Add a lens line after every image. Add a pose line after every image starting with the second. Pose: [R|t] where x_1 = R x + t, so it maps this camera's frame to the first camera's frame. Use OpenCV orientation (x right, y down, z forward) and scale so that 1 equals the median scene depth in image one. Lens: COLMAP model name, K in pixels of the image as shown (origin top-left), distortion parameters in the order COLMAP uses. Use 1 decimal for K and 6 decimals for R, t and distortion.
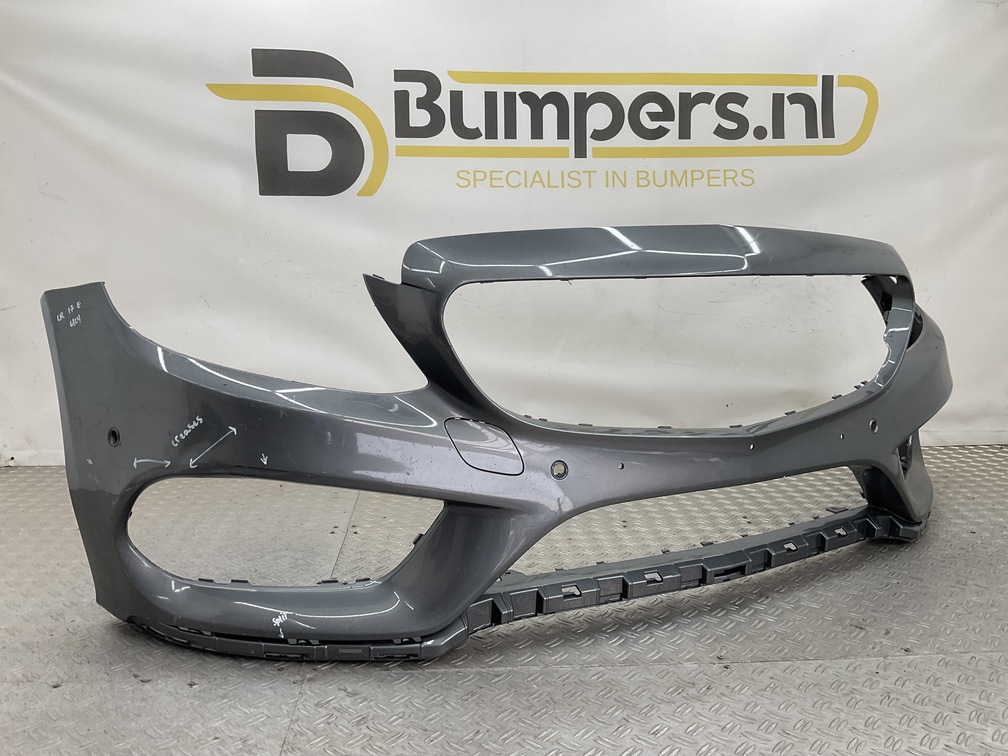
lens RADIAL K [[825.7, 0, 501.8], [0, 825.7, 380.5], [0, 0, 1]] dist [0.070233, -0.129308]
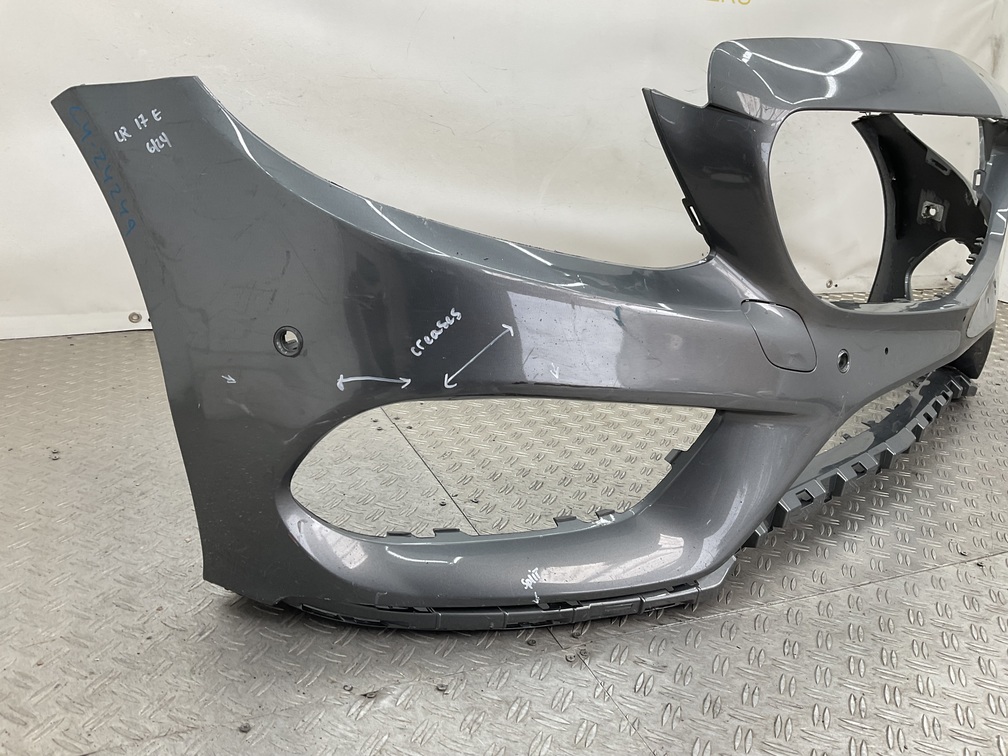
lens RADIAL K [[825.7, 0, 499.7], [0, 825.7, 379.4], [0, 0, 1]] dist [0.070233, -0.129308]
pose [[0.946705, -0.051639, 0.317934, -0.266024], [-0.013397, 0.979898, 0.199047, -0.015625], [-0.321822, -0.192698, 0.926983, 0.189920]]
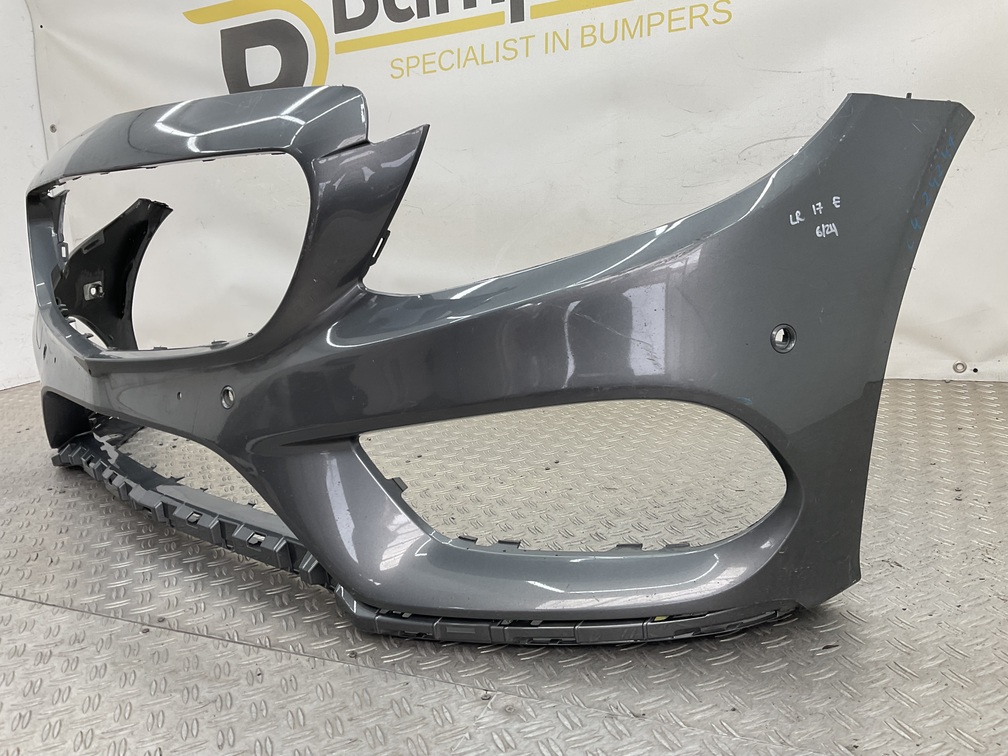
lens RADIAL K [[825.7, 0, 503.5], [0, 825.7, 380.4], [0, 0, 1]] dist [0.070233, -0.129308]
pose [[0.874436, 0.035833, -0.483815, 0.515361], [0.013570, 0.995072, 0.098225, 0.006888], [0.484951, -0.092457, 0.869640, 0.242722]]
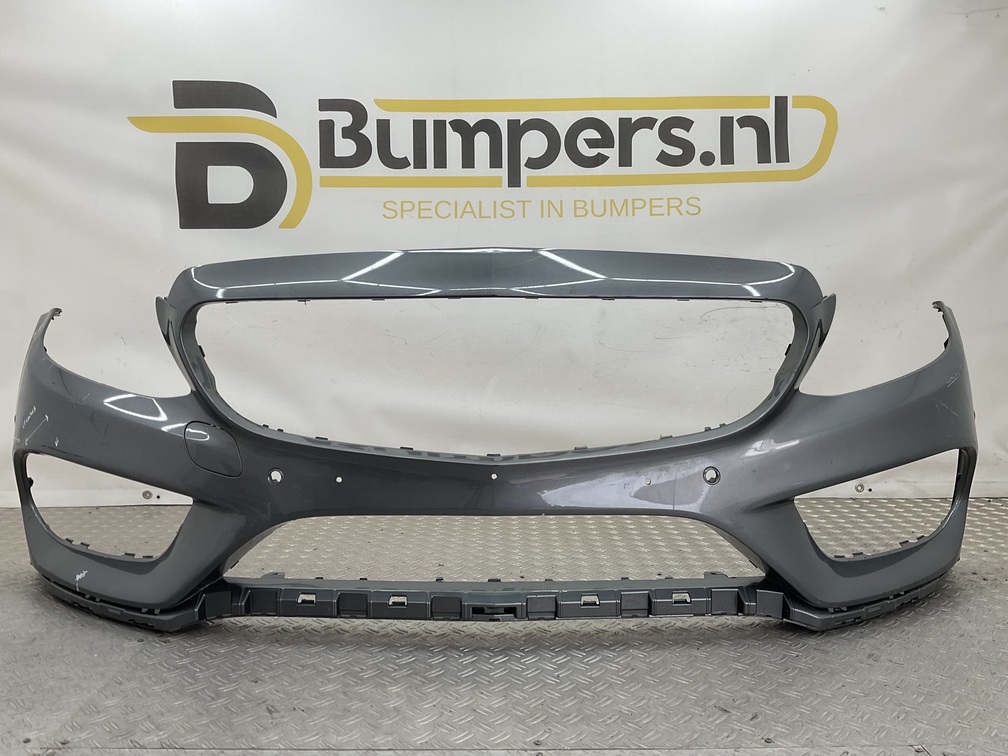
lens RADIAL K [[825.7, 0, 504.8], [0, 825.7, 378.6], [0, 0, 1]] dist [0.070233, -0.129308]
pose [[0.997838, 0.002230, -0.065687, 0.151677], [-0.006333, 0.998036, -0.062321, 0.009423], [0.065419, 0.062602, 0.995892, 0.072520]]
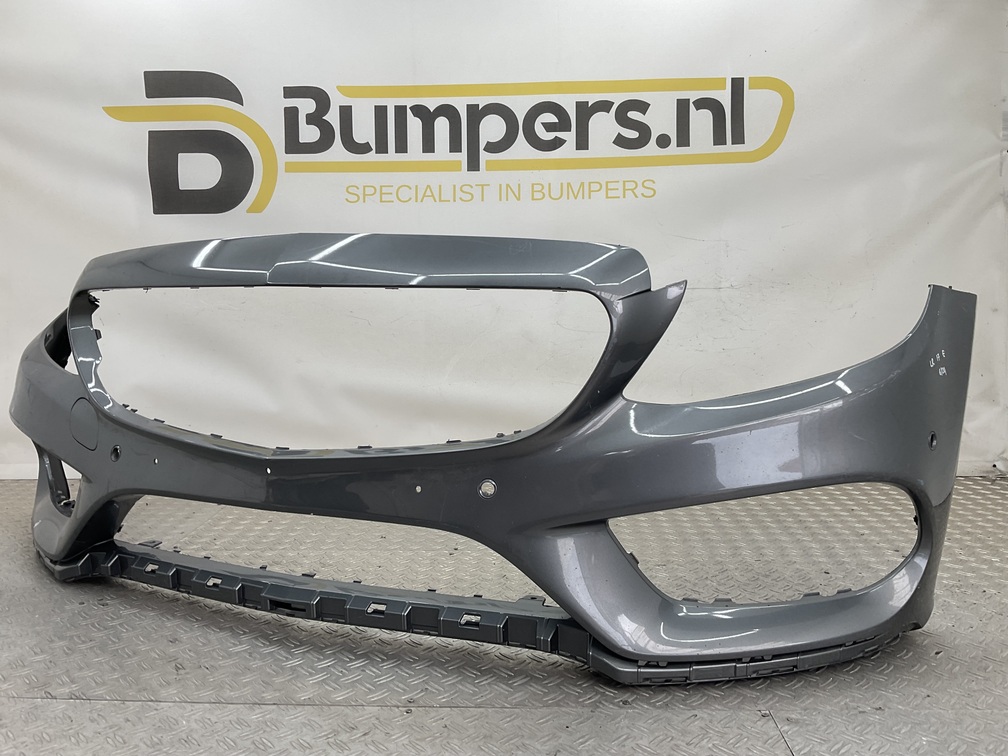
lens RADIAL K [[825.7, 0, 505.0], [0, 825.7, 377.6], [0, 0, 1]] dist [0.070233, -0.129308]
pose [[0.994055, 0.005401, -0.108746, 0.246264], [-0.009089, 0.999399, -0.033446, 0.005222], [0.108500, 0.034236, 0.993507, 0.051331]]
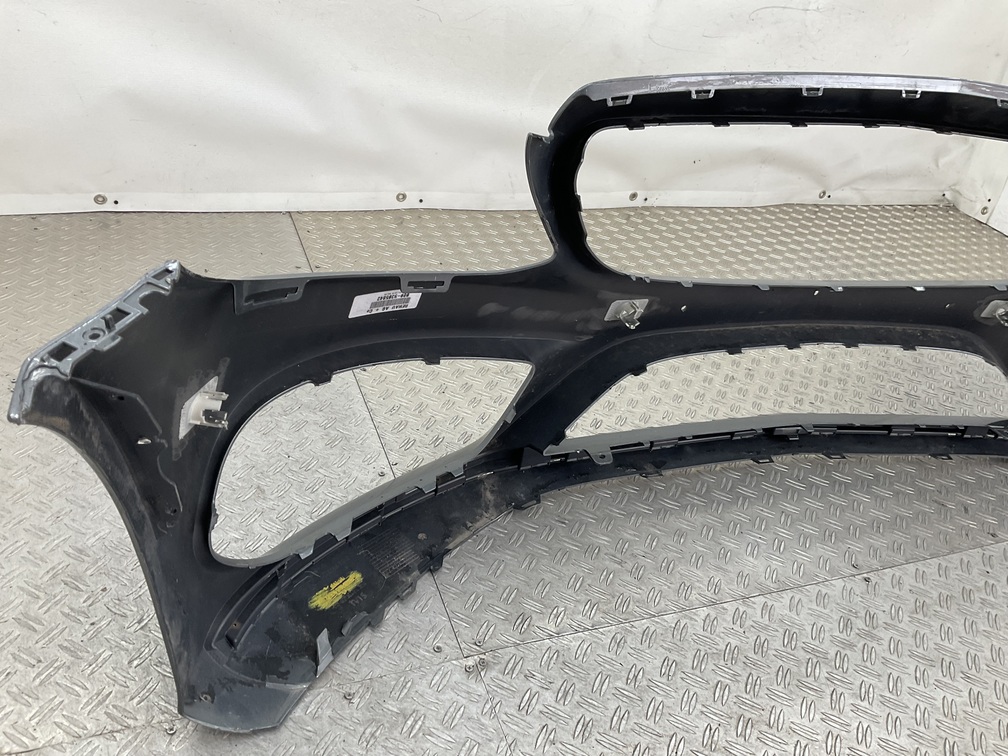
lens RADIAL K [[825.7, 0, 499.7], [0, 825.7, 375.1], [0, 0, 1]] dist [0.070233, -0.129308]
pose [[0.949669, -0.038868, 0.310833, -0.233850], [-0.103042, 0.898293, 0.427144, -0.133687], [-0.295822, -0.437675, 0.849076, 0.205016]]
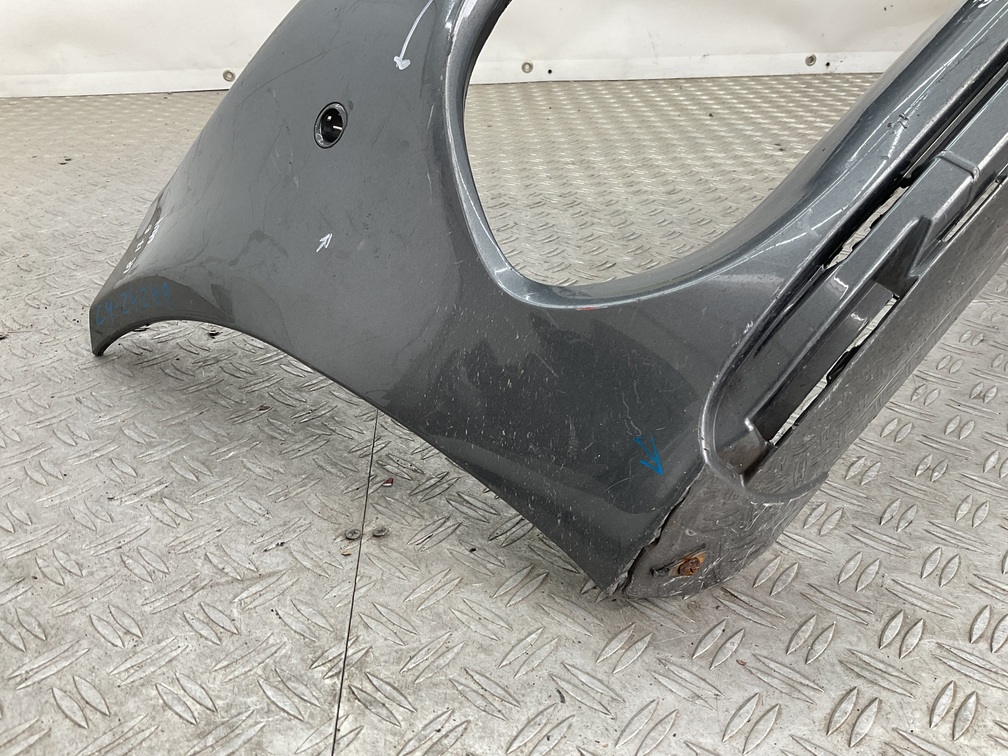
lens RADIAL K [[825.7, 0, 503.4], [0, 825.7, 381.7], [0, 0, 1]] dist [0.070233, -0.129308]
pose [[0.999960, -0.006082, -0.006548, -0.072700], [0.007964, 0.938929, 0.344020, 0.091323], [0.004056, -0.344058, 0.938940, 0.195128]]
